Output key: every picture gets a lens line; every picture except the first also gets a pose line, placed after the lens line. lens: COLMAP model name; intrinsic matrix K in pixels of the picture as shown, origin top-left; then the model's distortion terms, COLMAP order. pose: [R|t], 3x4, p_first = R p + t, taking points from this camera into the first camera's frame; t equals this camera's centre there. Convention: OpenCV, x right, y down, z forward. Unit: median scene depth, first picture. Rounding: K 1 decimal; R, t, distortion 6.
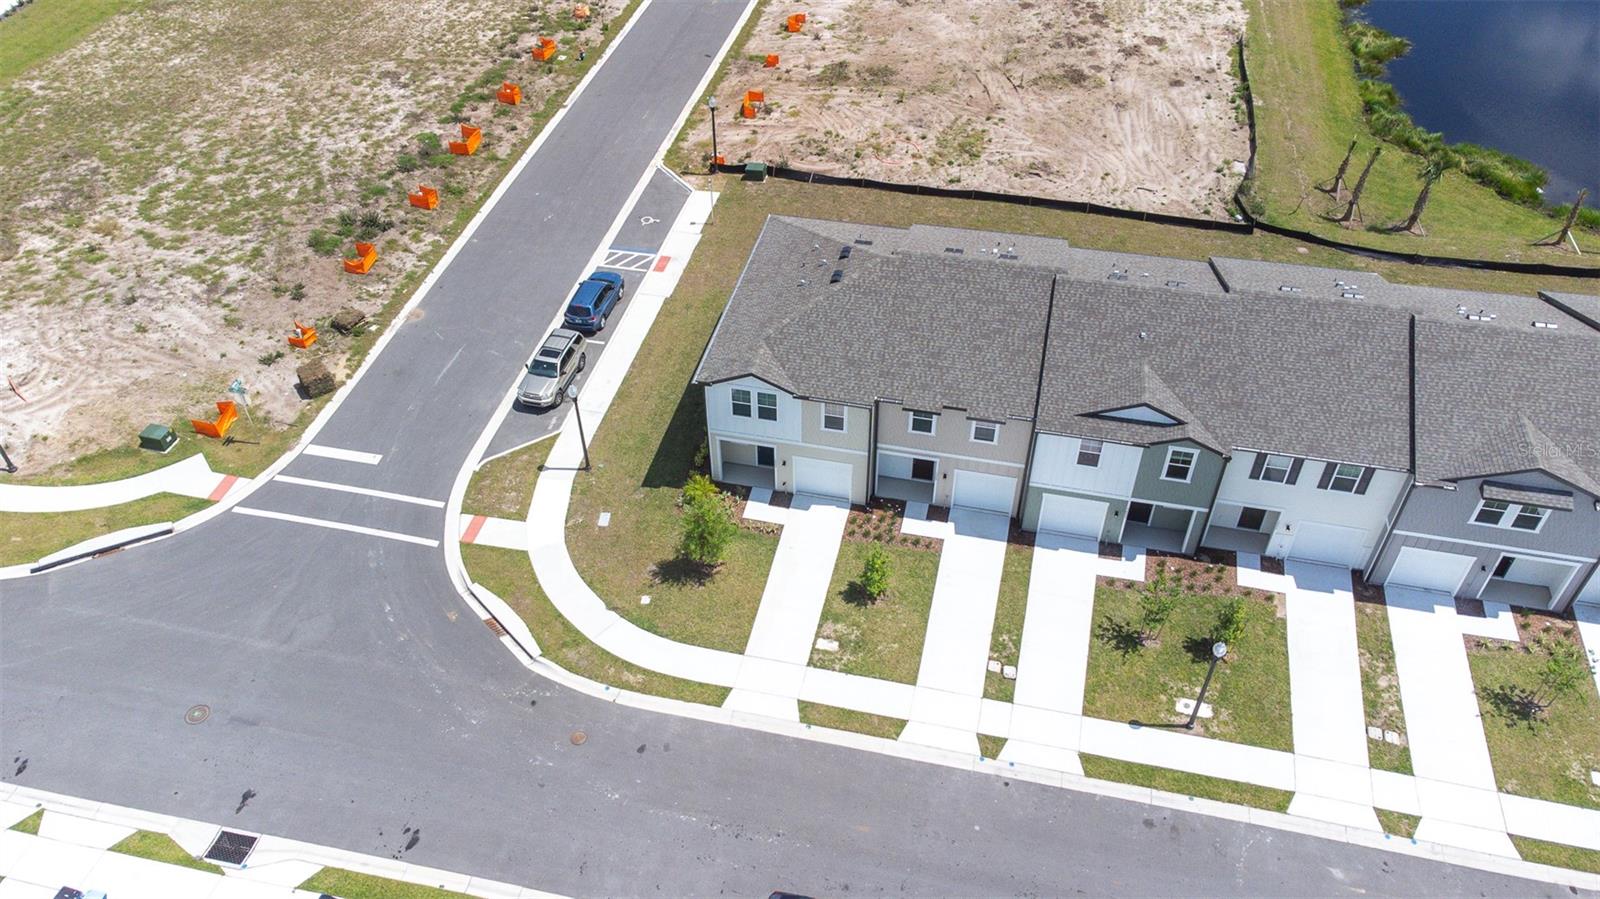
lens RADIAL K [[1215.6, 0, 798.0], [0, 1215.6, 449.3], [0, 0, 1]] dist [0.026470, 0.032721]
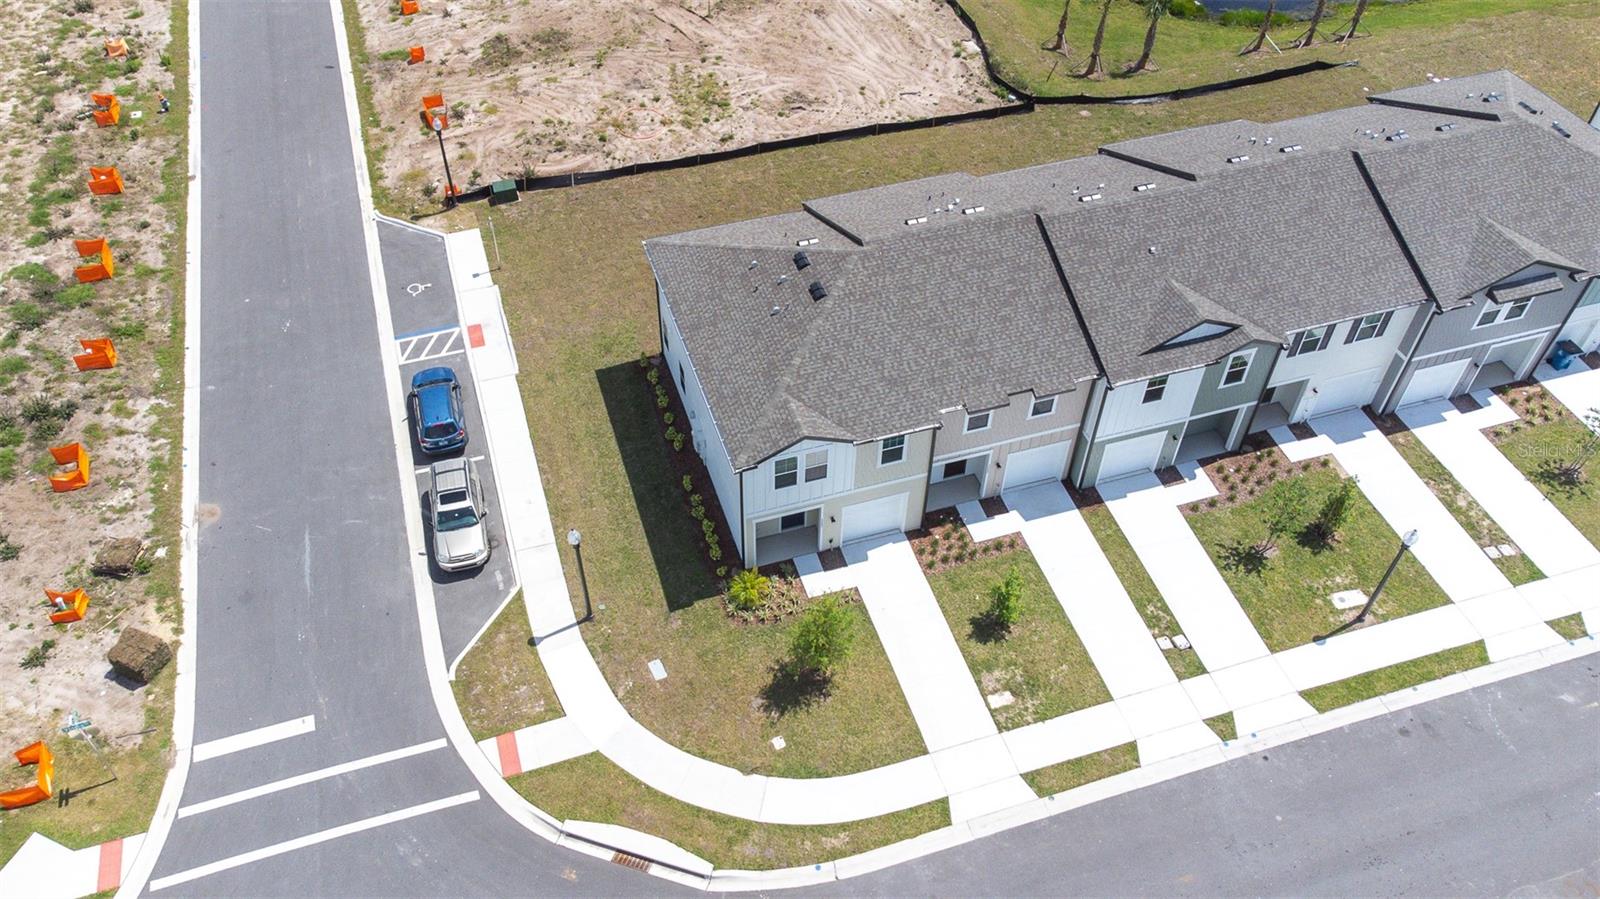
lens RADIAL K [[1215.6, 0, 790.7], [0, 1215.6, 450.9], [0, 0, 1]] dist [0.026470, 0.032721]
pose [[0.860609, -0.359171, 0.361039, -0.335176], [0.332611, 0.933266, 0.135592, -0.162913], [-0.385646, 0.003393, 0.922641, 0.238857]]
